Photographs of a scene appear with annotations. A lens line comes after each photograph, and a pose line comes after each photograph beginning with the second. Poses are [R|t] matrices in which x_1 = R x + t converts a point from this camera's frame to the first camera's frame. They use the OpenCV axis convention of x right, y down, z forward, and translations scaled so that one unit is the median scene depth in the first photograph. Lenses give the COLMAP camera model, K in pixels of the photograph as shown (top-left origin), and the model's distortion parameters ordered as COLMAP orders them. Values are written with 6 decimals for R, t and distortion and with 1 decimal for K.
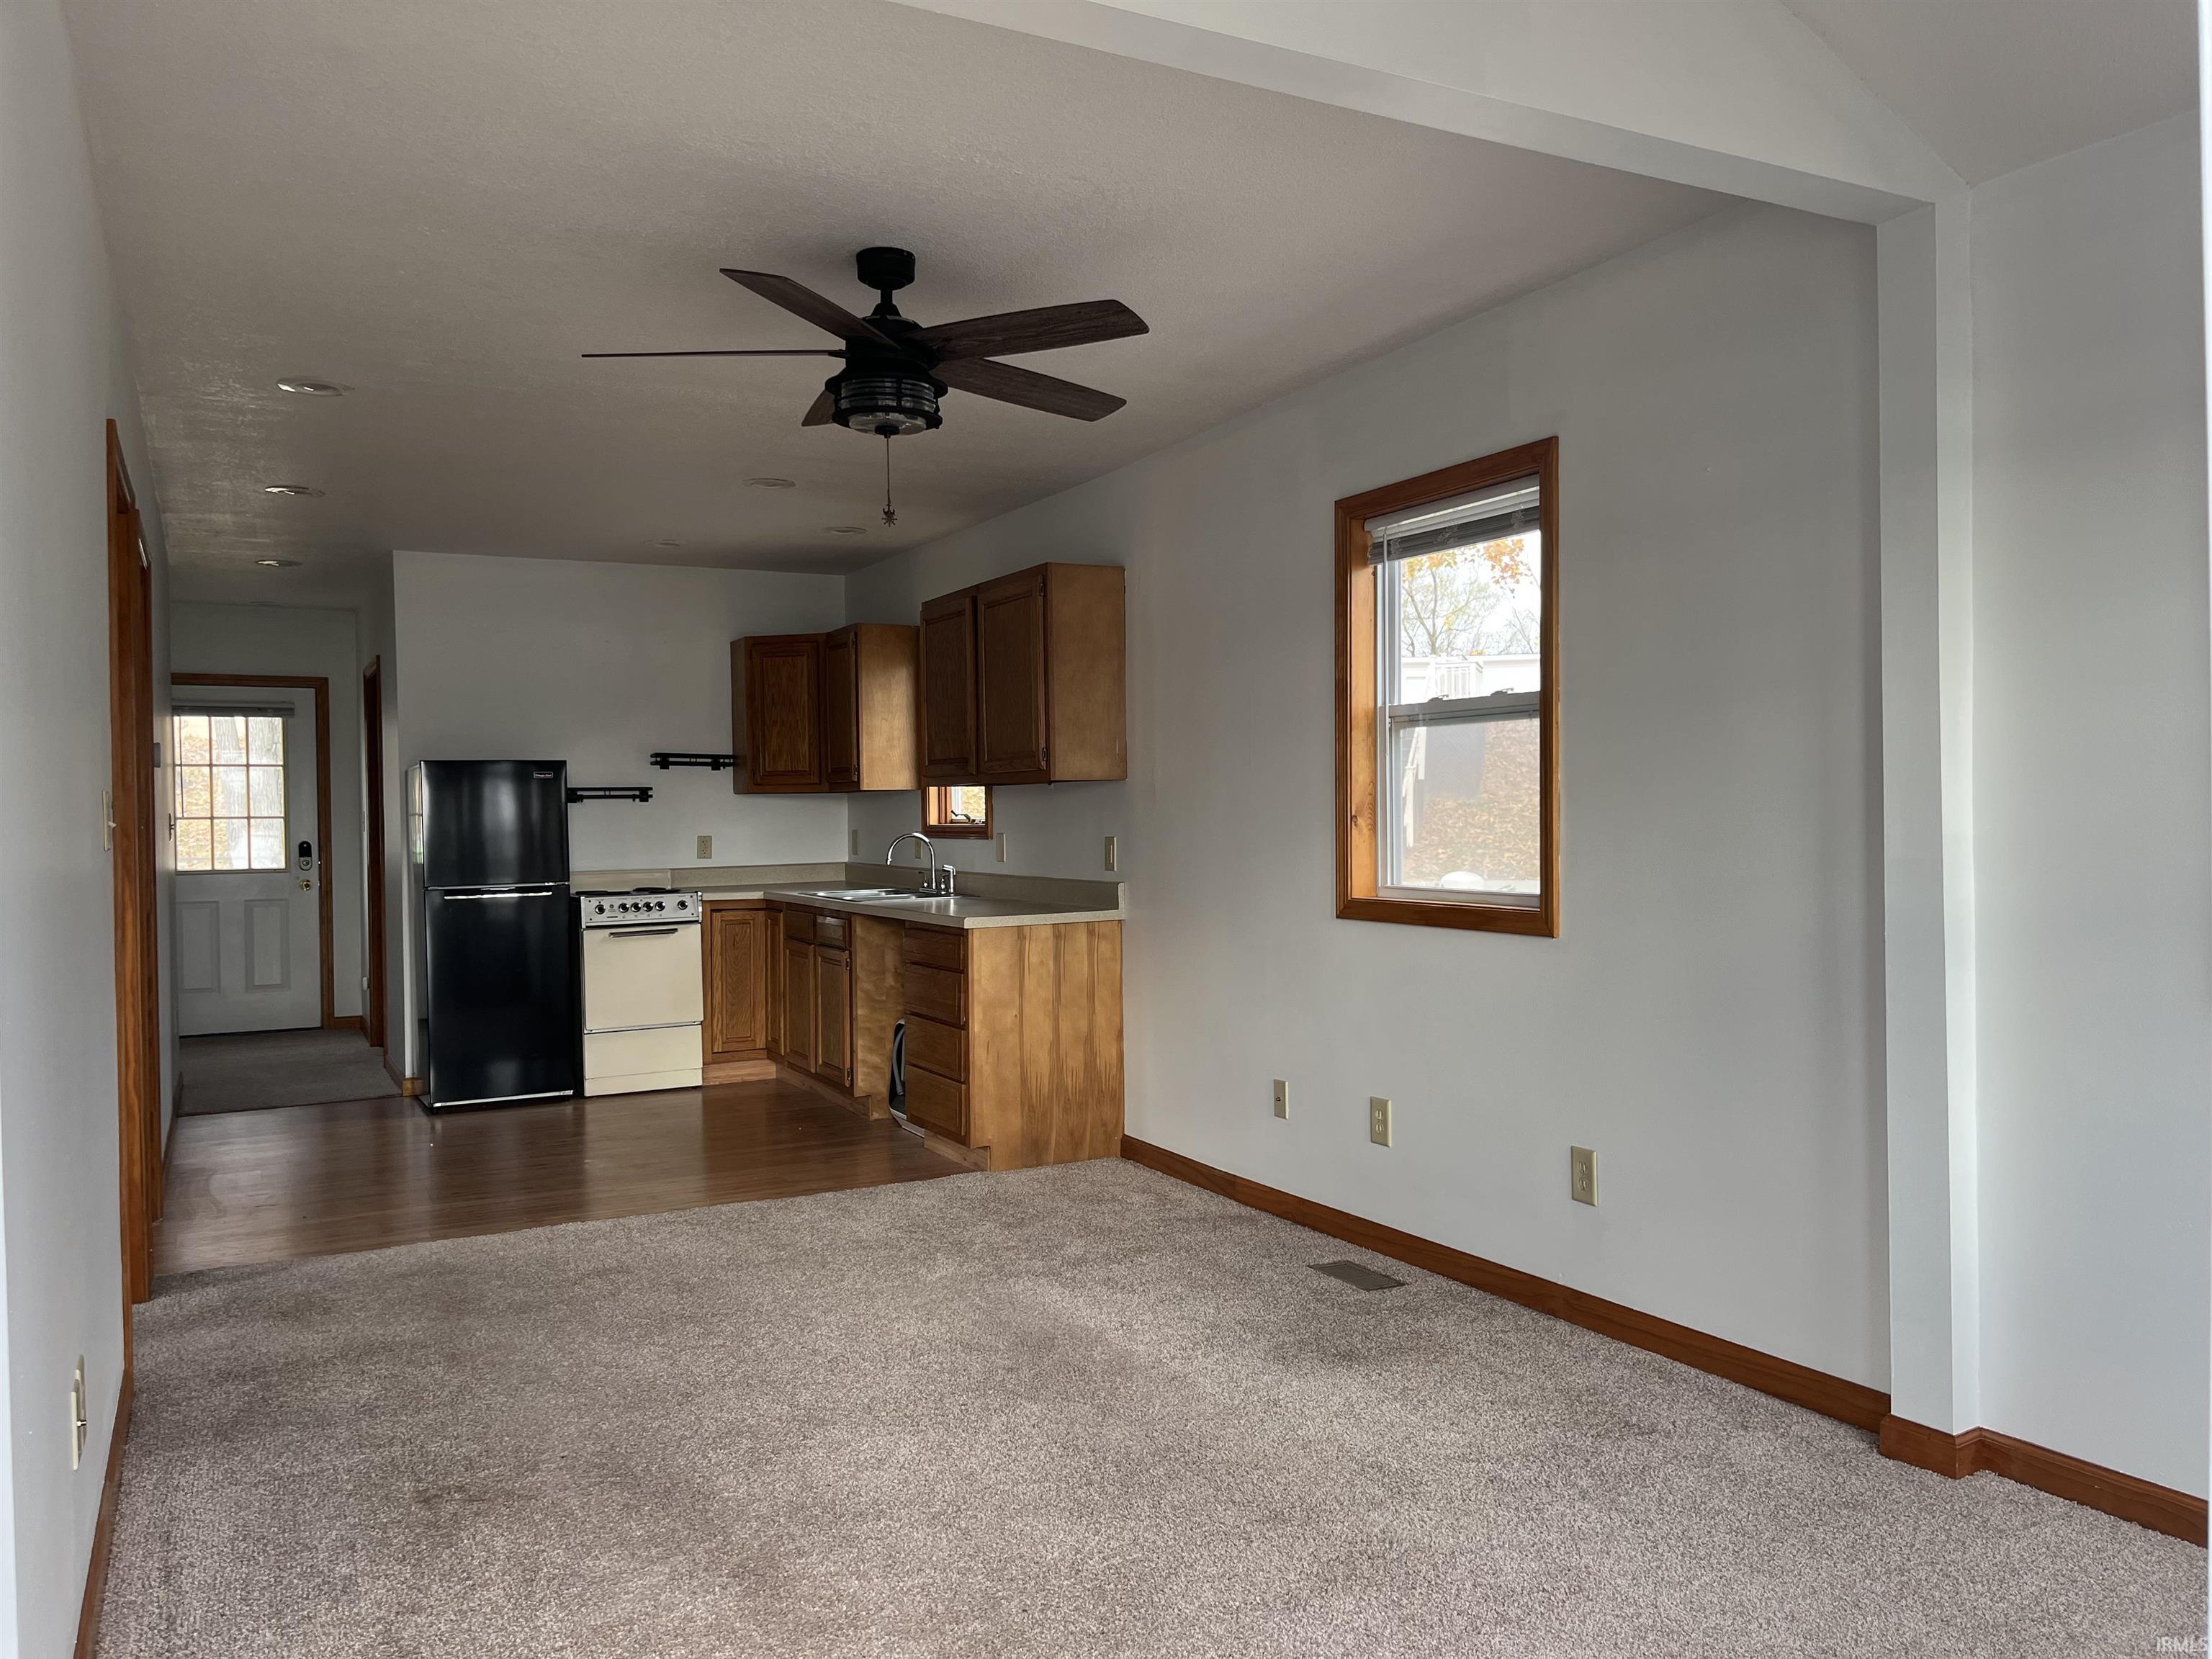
lens RADIAL K [[1648.8, 0, 1106.0], [0, 1648.8, 829.5], [0, 0, 1]] dist [0.113567, -0.147425]
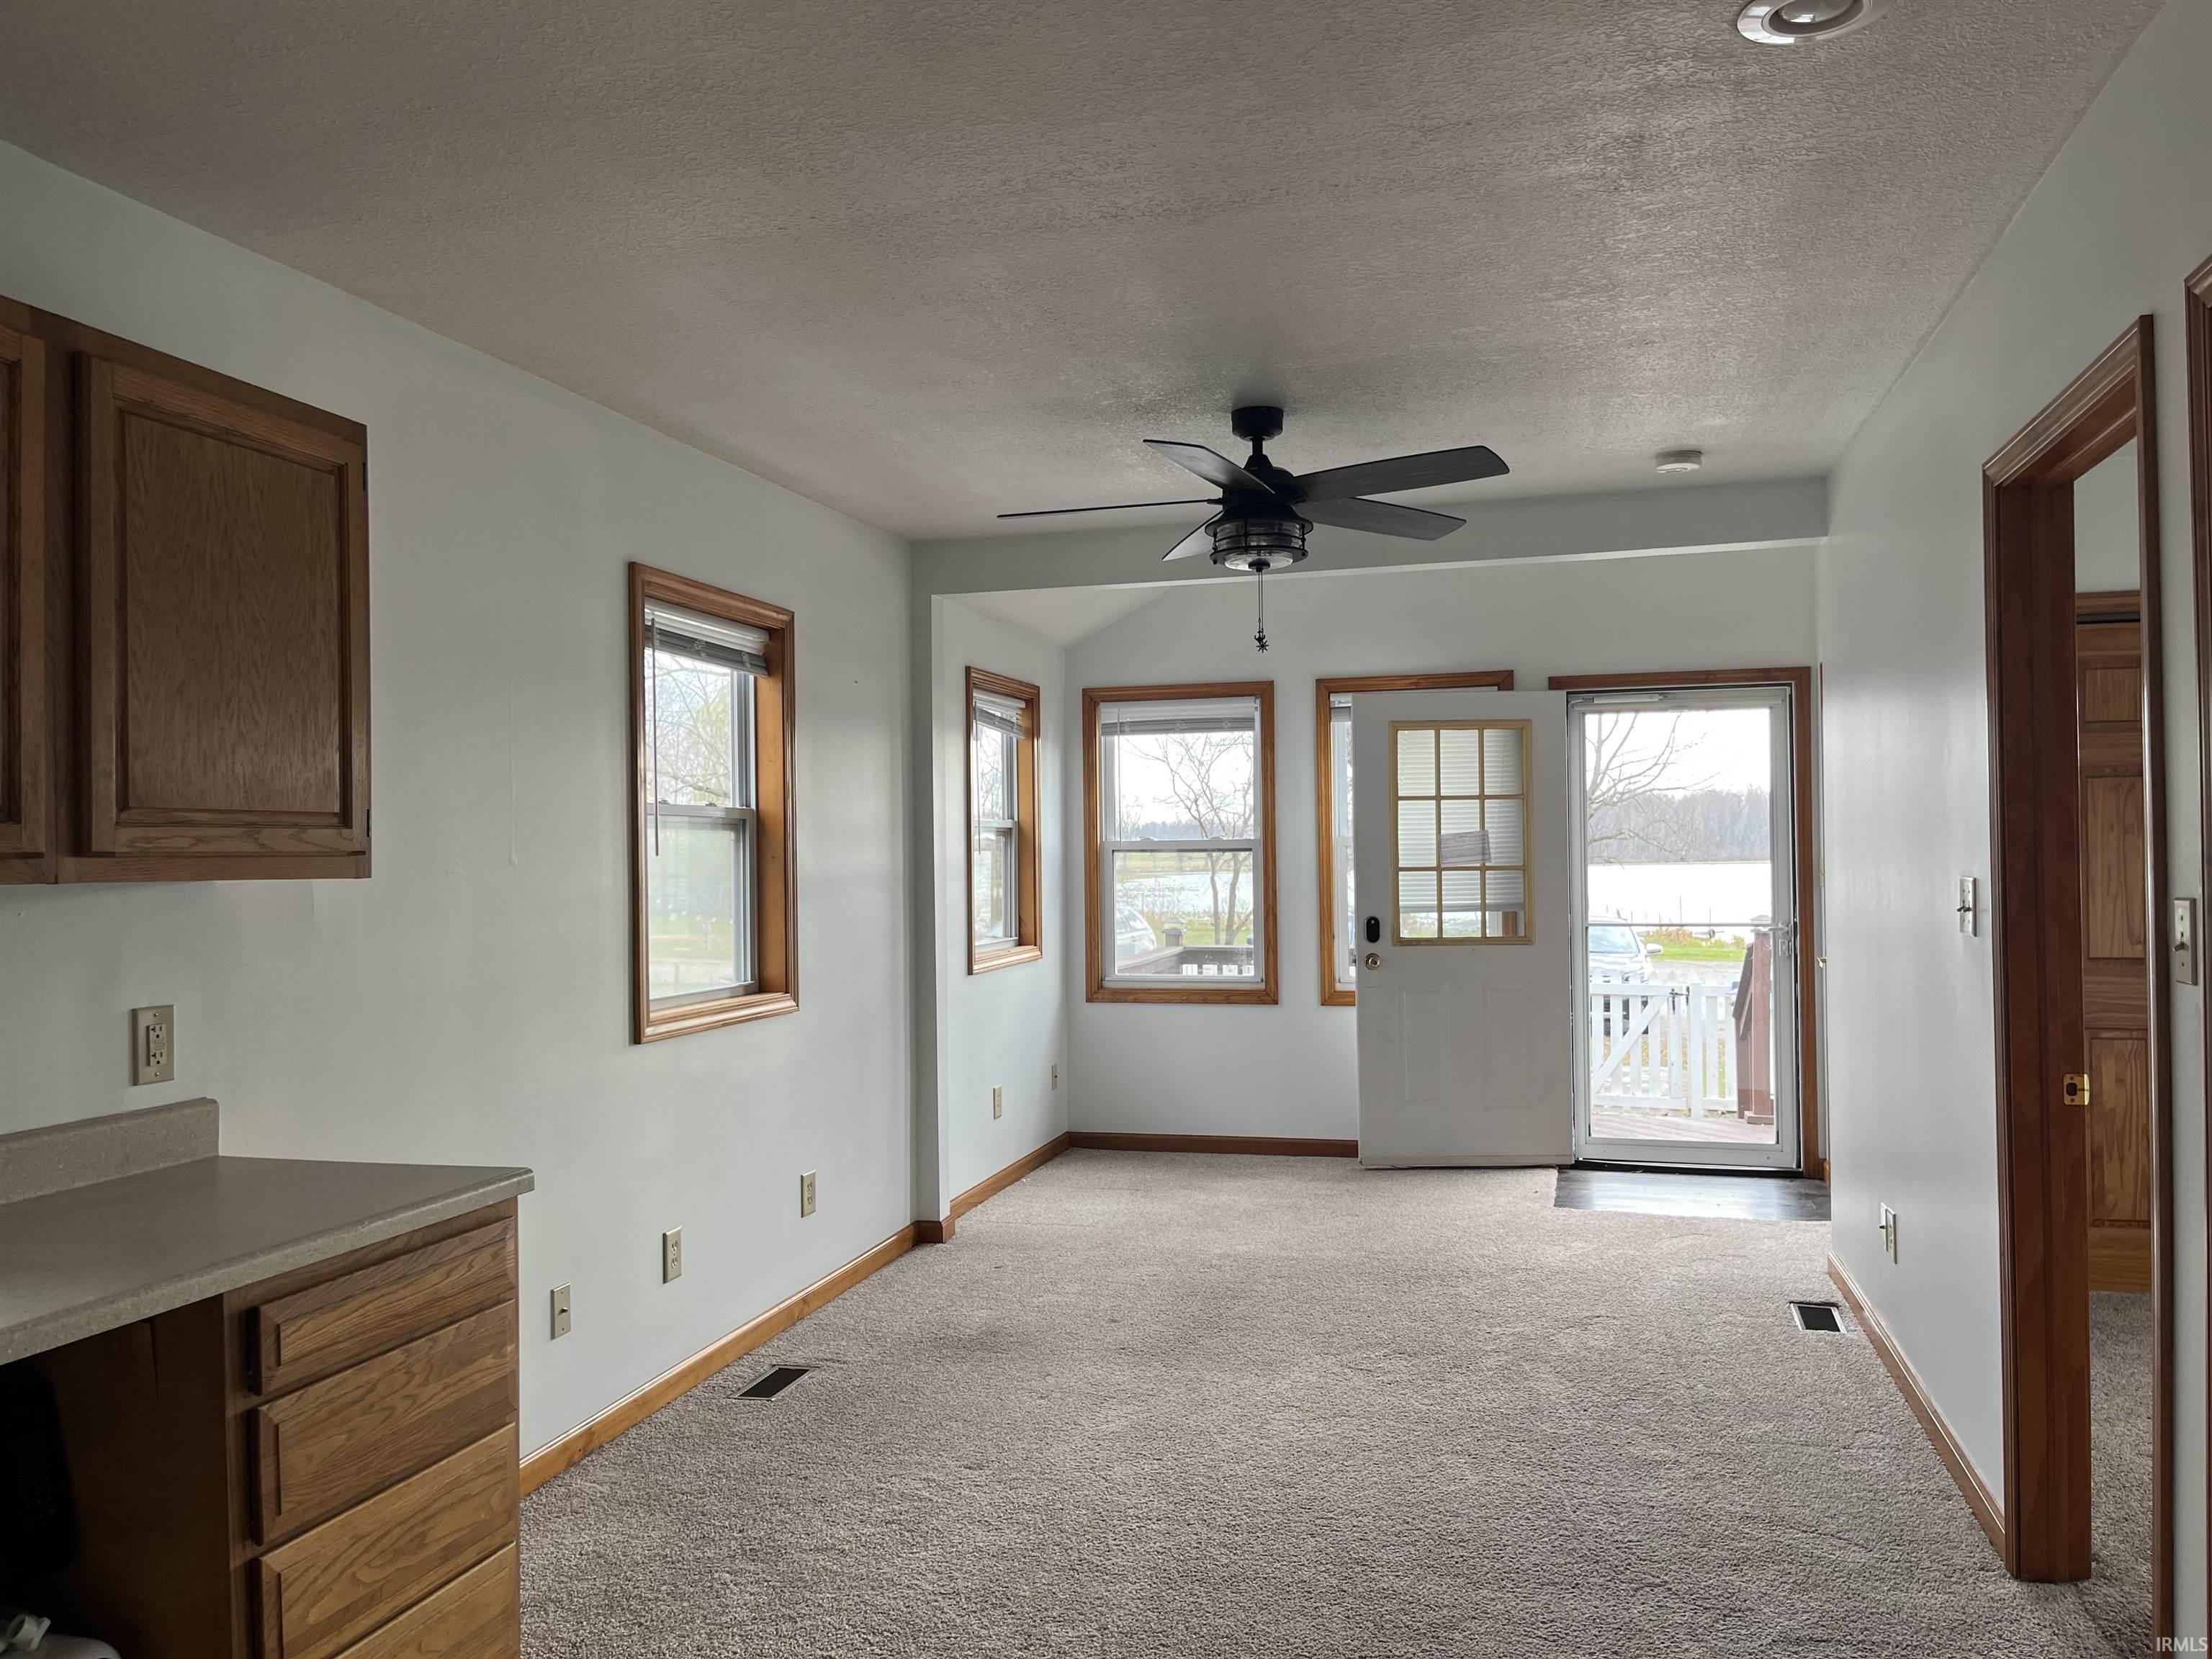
lens RADIAL K [[1648.8, 0, 1106.0], [0, 1648.8, 829.5], [0, 0, 1]] dist [0.113567, -0.147425]
pose [[-0.718799, 0.036211, 0.694275, -0.402255], [0.032603, 0.999300, -0.018365, -0.021452], [-0.694453, 0.009434, -0.719476, 0.920569]]
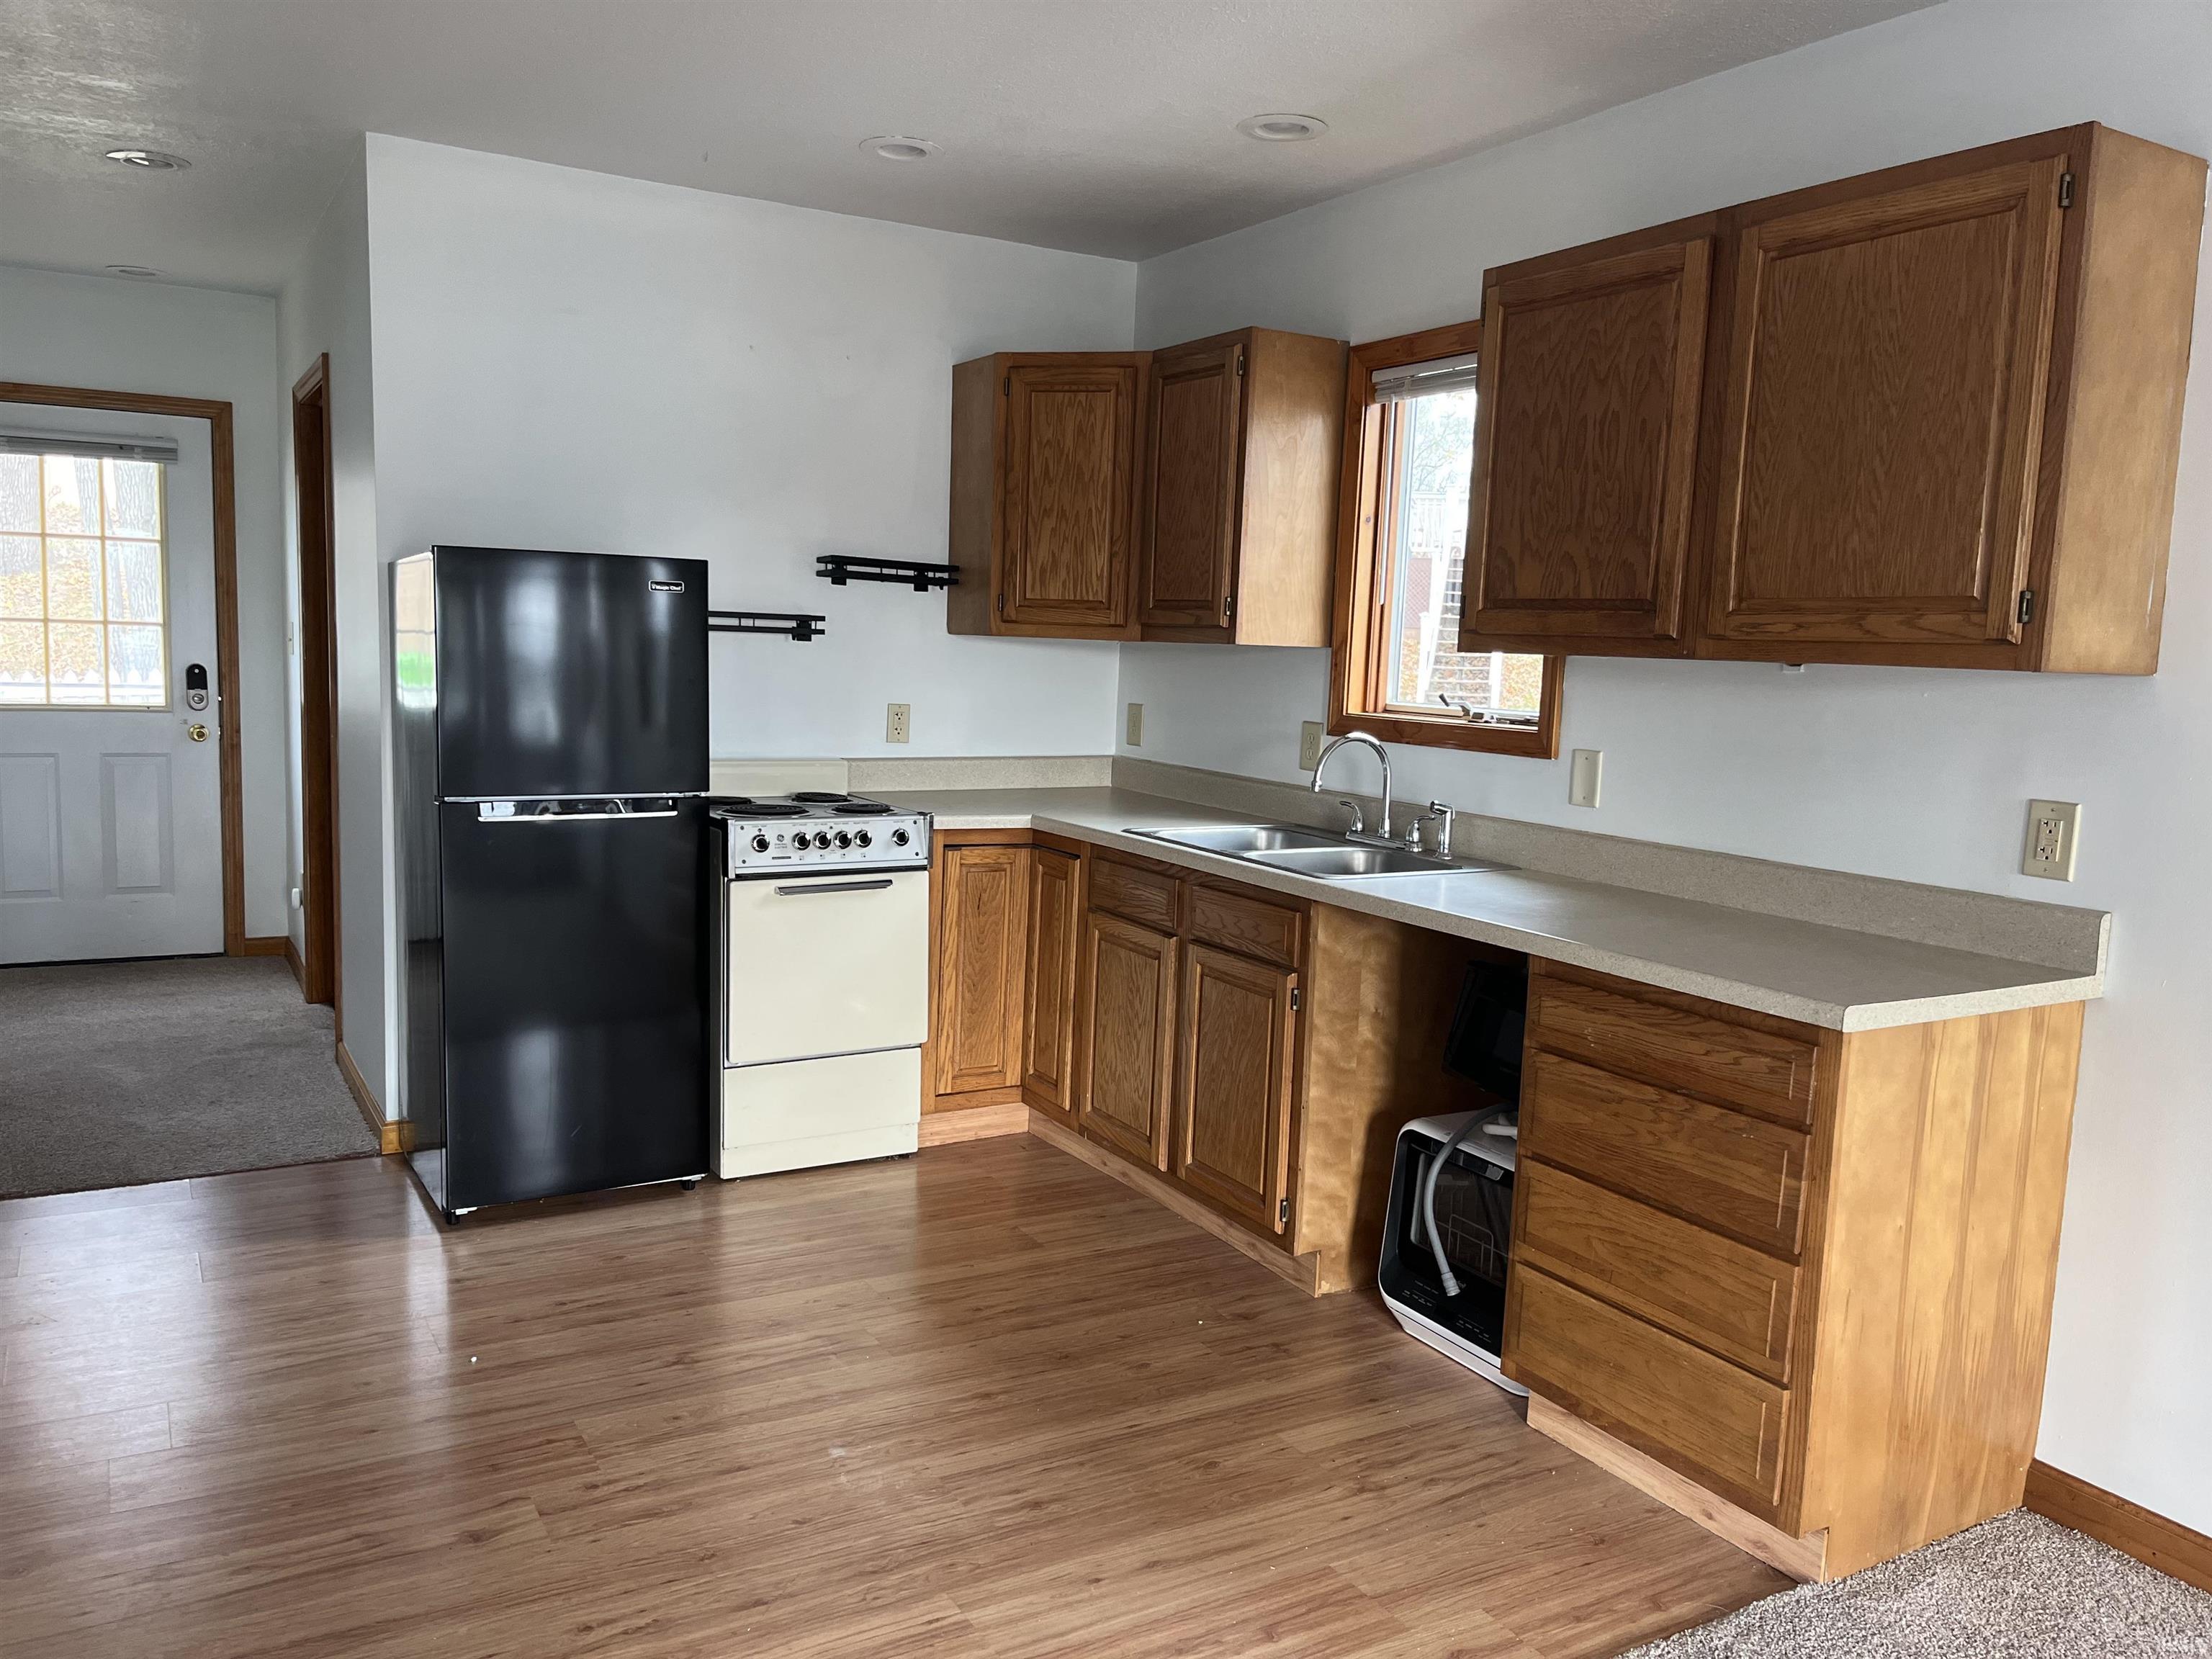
lens RADIAL K [[1648.8, 0, 1106.0], [0, 1648.8, 829.5], [0, 0, 1]] dist [0.113567, -0.147425]
pose [[0.997546, 0.045034, 0.053613, -0.218058], [-0.050350, 0.993475, 0.102336, -0.016913], [-0.048655, -0.104784, 0.993304, 0.454641]]
